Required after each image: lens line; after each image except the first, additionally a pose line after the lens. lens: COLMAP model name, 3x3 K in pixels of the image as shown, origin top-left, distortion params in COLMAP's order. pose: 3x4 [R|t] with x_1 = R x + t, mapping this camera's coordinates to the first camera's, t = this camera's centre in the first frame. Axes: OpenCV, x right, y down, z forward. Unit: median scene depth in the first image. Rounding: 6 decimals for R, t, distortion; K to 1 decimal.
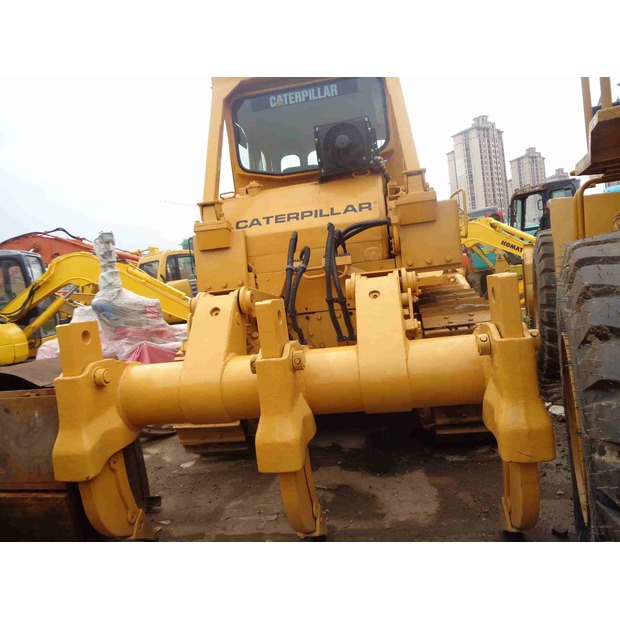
lens RADIAL K [[468.7, 0, 310.0], [0, 468.7, 310.0], [0, 0, 1]] dist [0.011585, -0.006045]
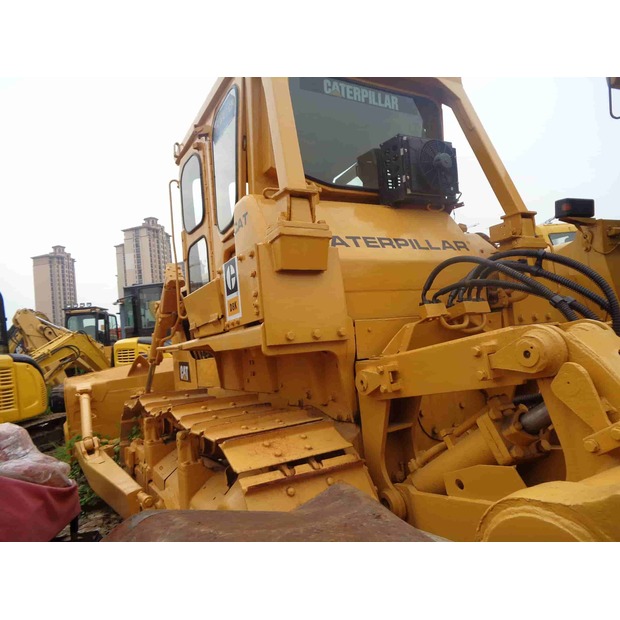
lens RADIAL K [[468.7, 0, 310.0], [0, 468.7, 310.0], [0, 0, 1]] dist [0.011585, -0.006045]
pose [[0.767825, 0.091241, 0.634129, -0.552569], [0.036924, 0.981859, -0.185983, 0.024392], [-0.639594, 0.166217, 0.750527, 0.565230]]
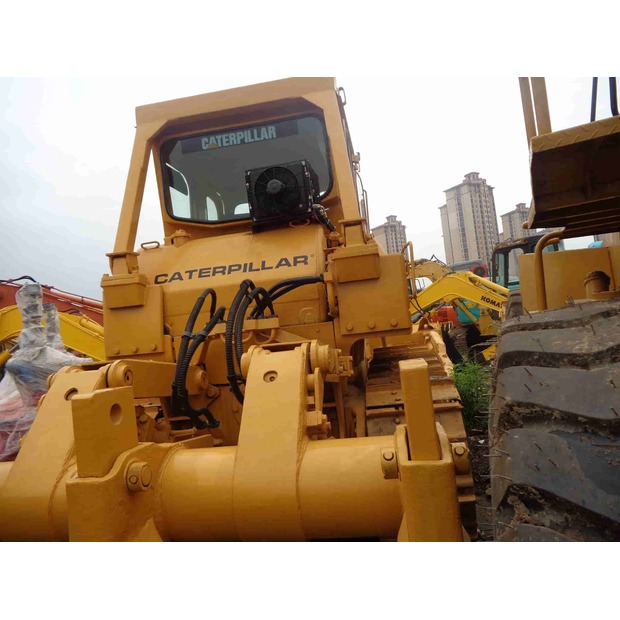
lens RADIAL K [[468.7, 0, 310.0], [0, 468.7, 310.0], [0, 0, 1]] dist [0.011585, -0.006045]
pose [[0.999903, 0.011943, 0.007218, 0.124807], [-0.011135, 0.994595, -0.103237, -0.039995], [-0.008411, 0.103146, 0.994631, 0.148496]]
